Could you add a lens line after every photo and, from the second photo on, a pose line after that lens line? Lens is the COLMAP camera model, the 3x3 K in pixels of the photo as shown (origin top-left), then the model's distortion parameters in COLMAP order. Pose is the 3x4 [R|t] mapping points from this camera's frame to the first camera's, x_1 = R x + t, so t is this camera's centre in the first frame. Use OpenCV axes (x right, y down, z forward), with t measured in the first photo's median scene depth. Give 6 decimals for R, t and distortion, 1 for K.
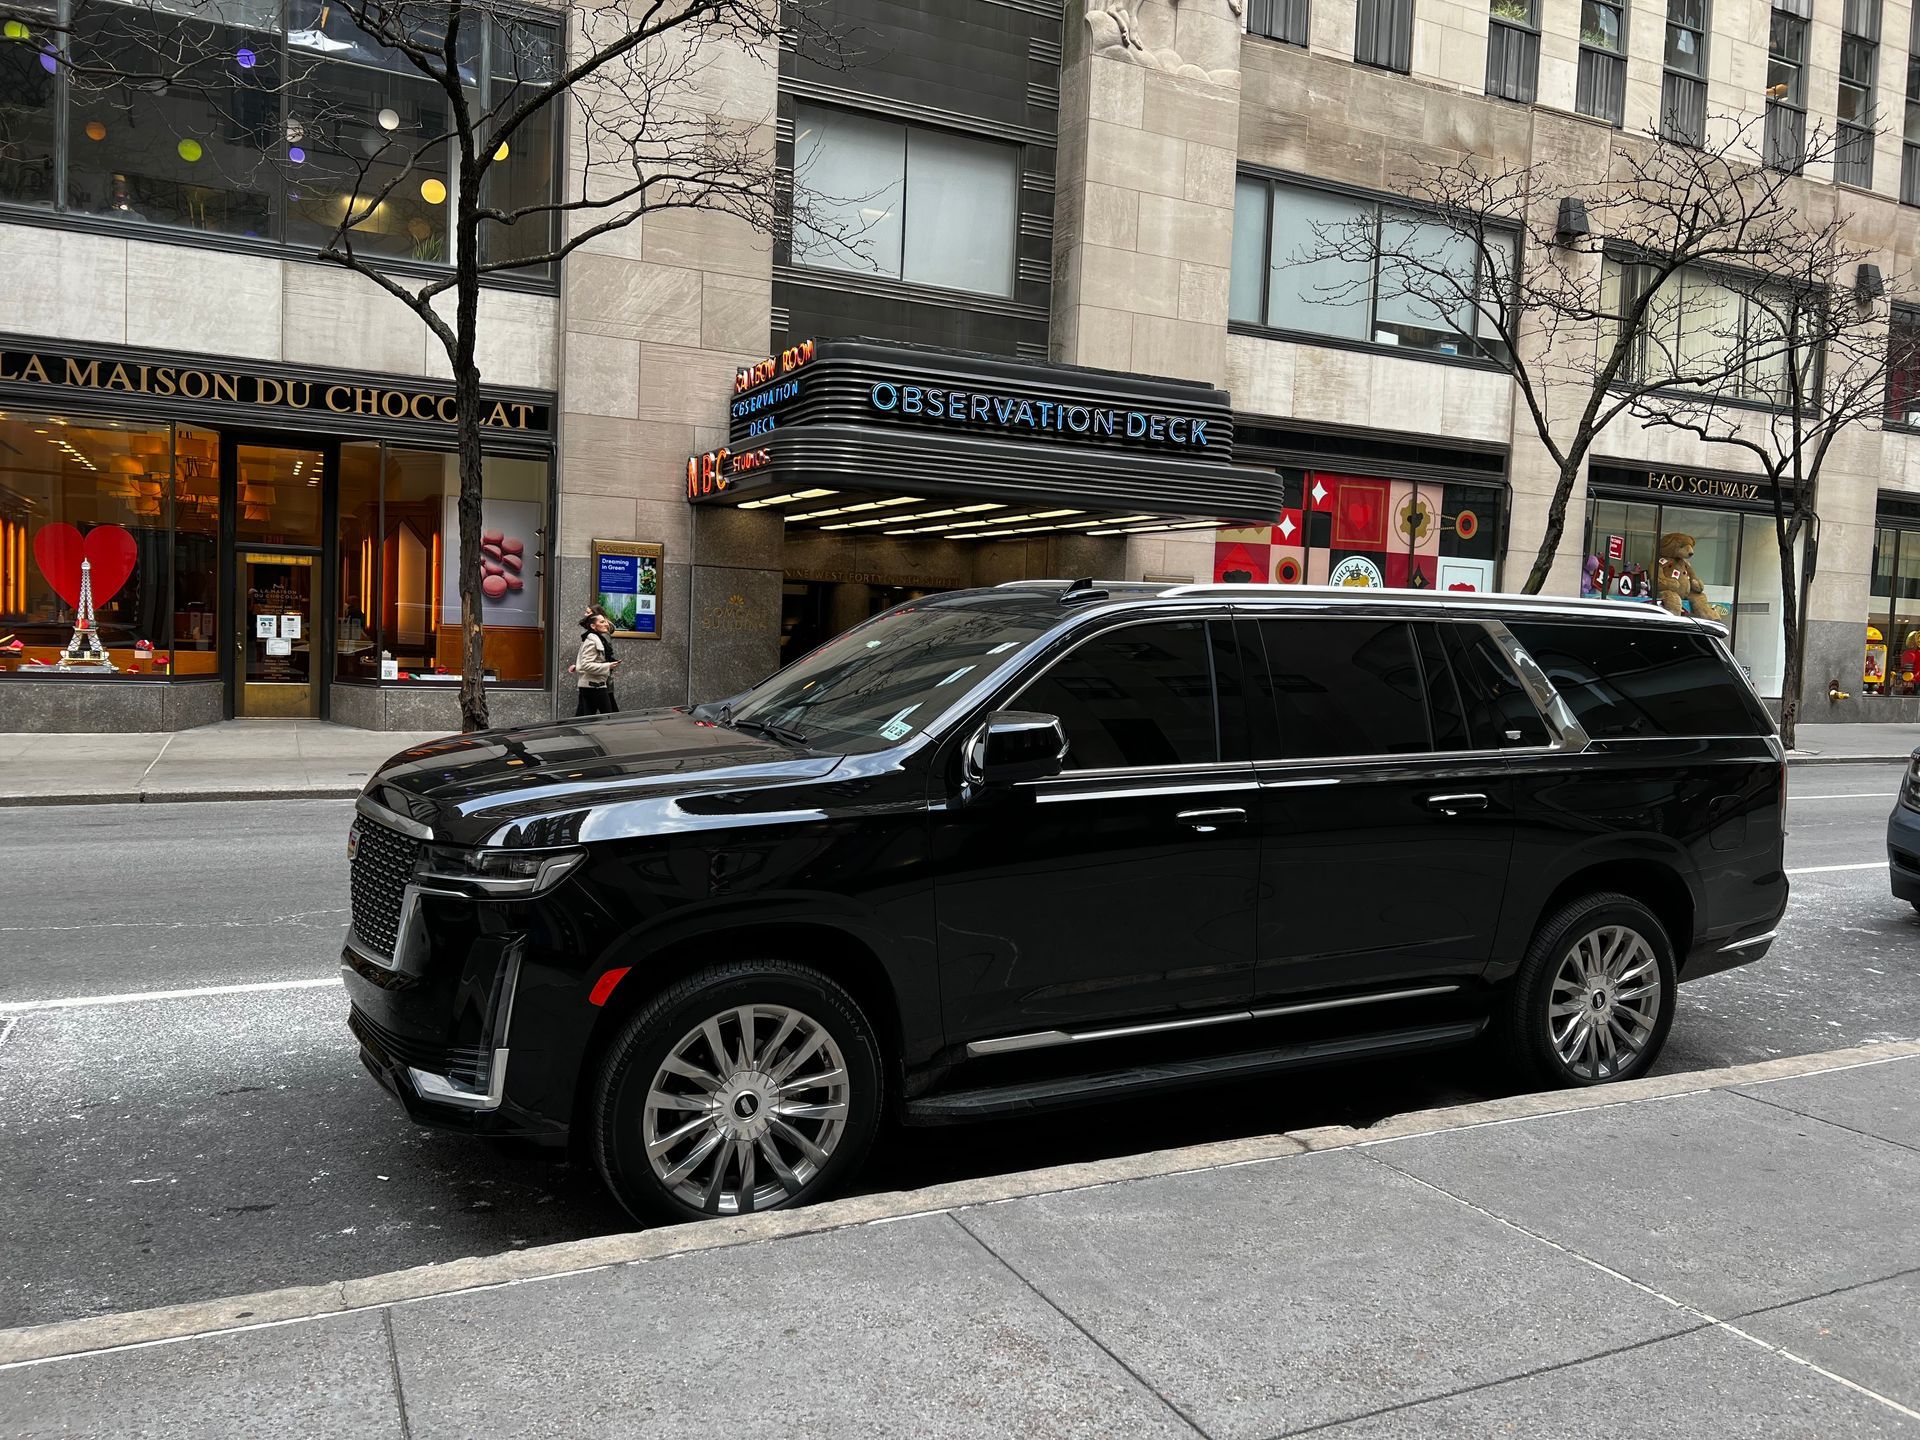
lens RADIAL K [[1545.3, 0, 966.7], [0, 1545.3, 727.7], [0, 0, 1]] dist [0.046400, -0.063557]
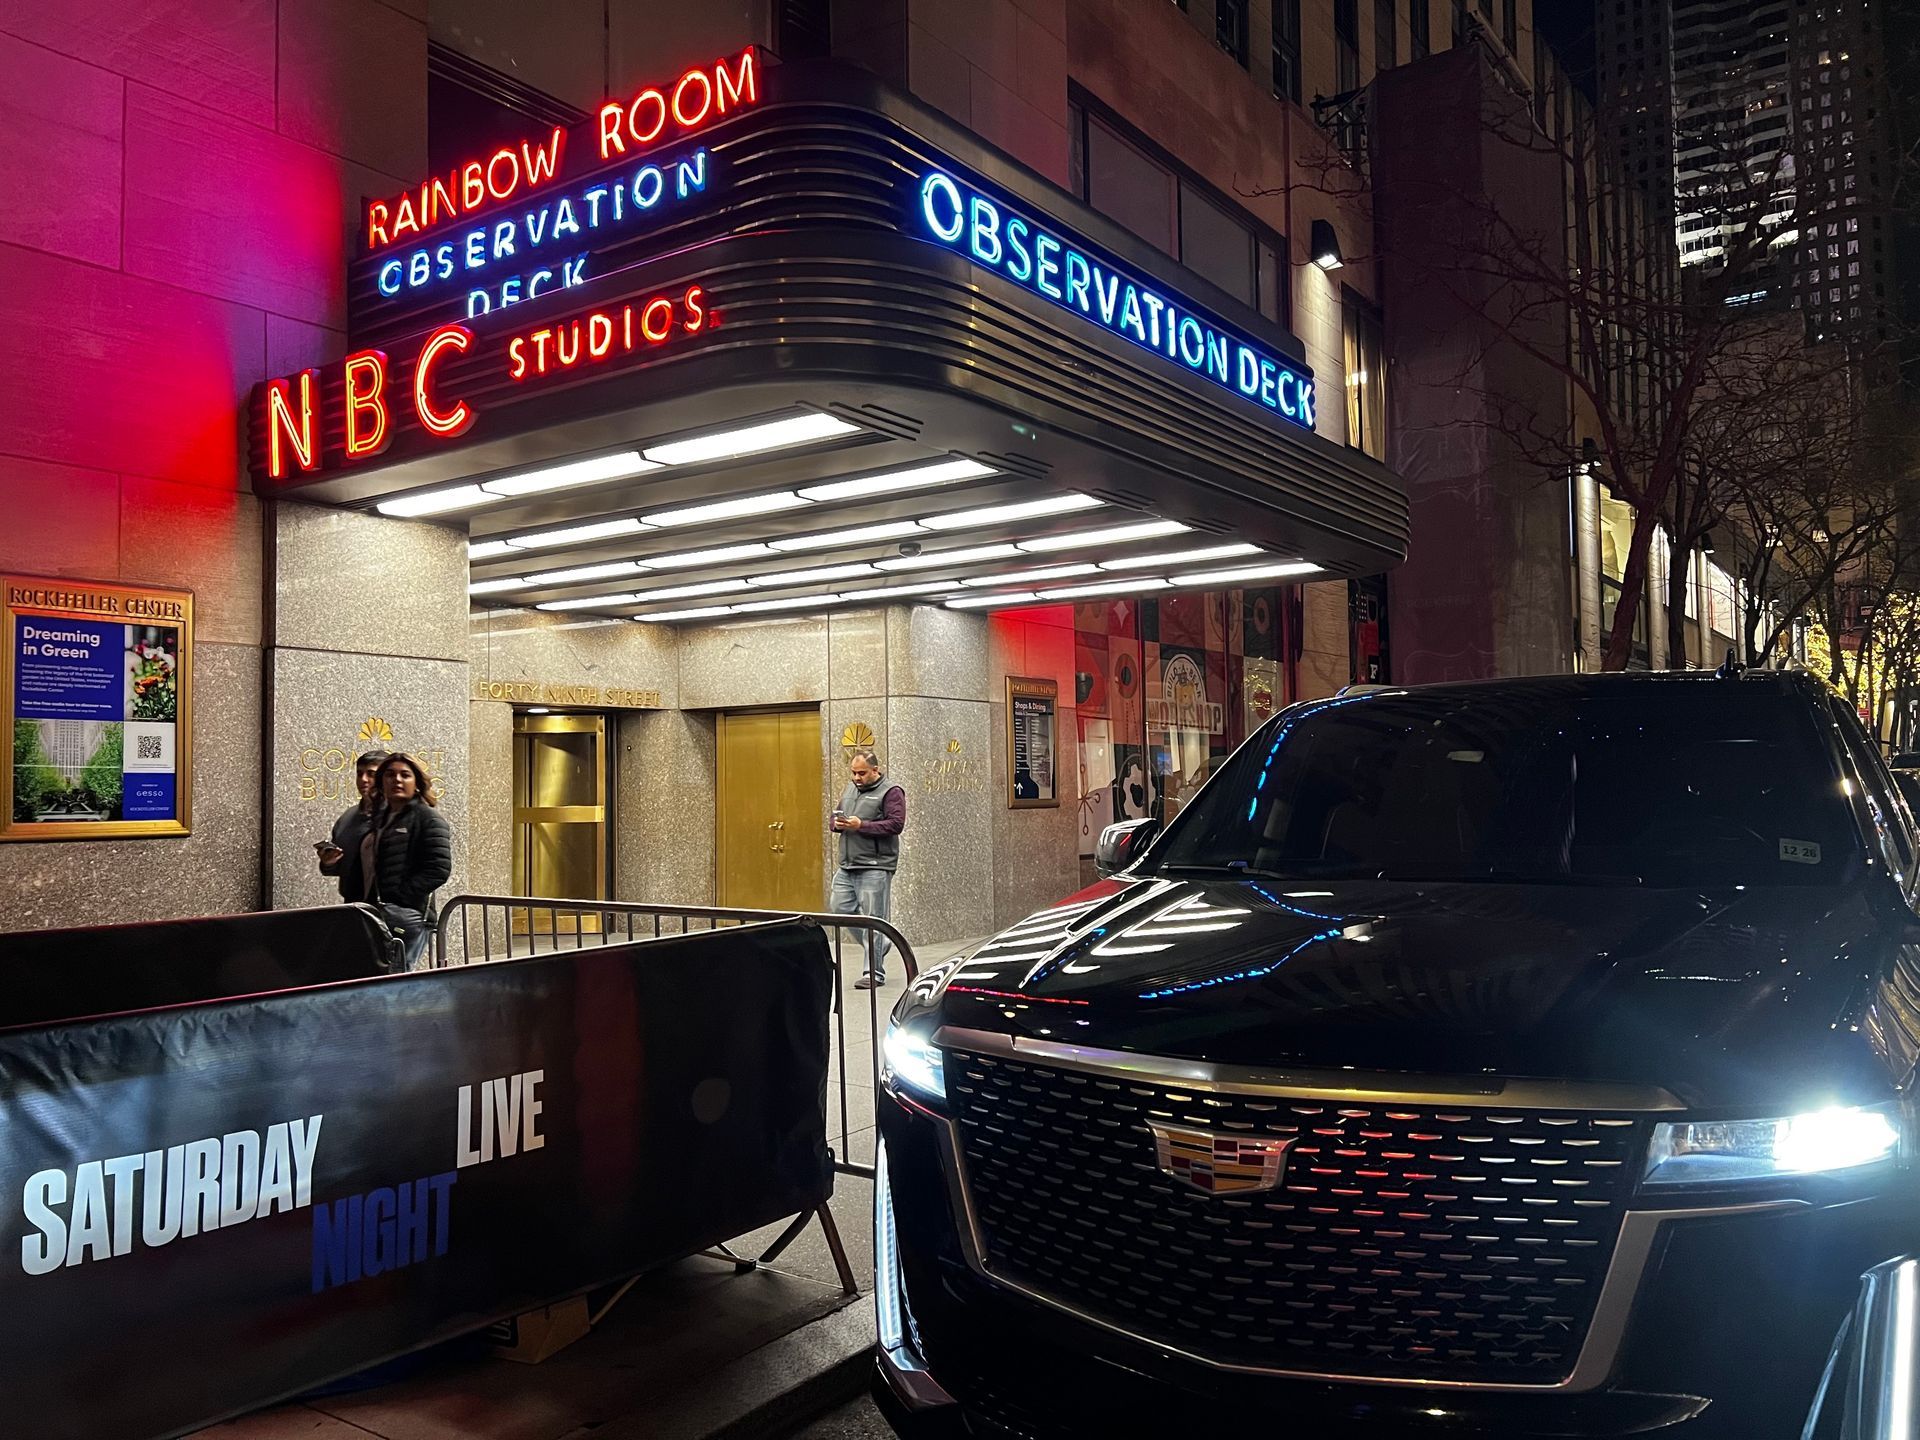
lens RADIAL K [[1545.3, 0, 966.7], [0, 1545.3, 727.7], [0, 0, 1]] dist [0.046400, -0.063557]
pose [[0.883164, -0.025264, 0.468383, -0.209801], [0.068368, 0.994818, -0.075253, -0.041887], [-0.464055, 0.098483, 0.880315, 0.569040]]
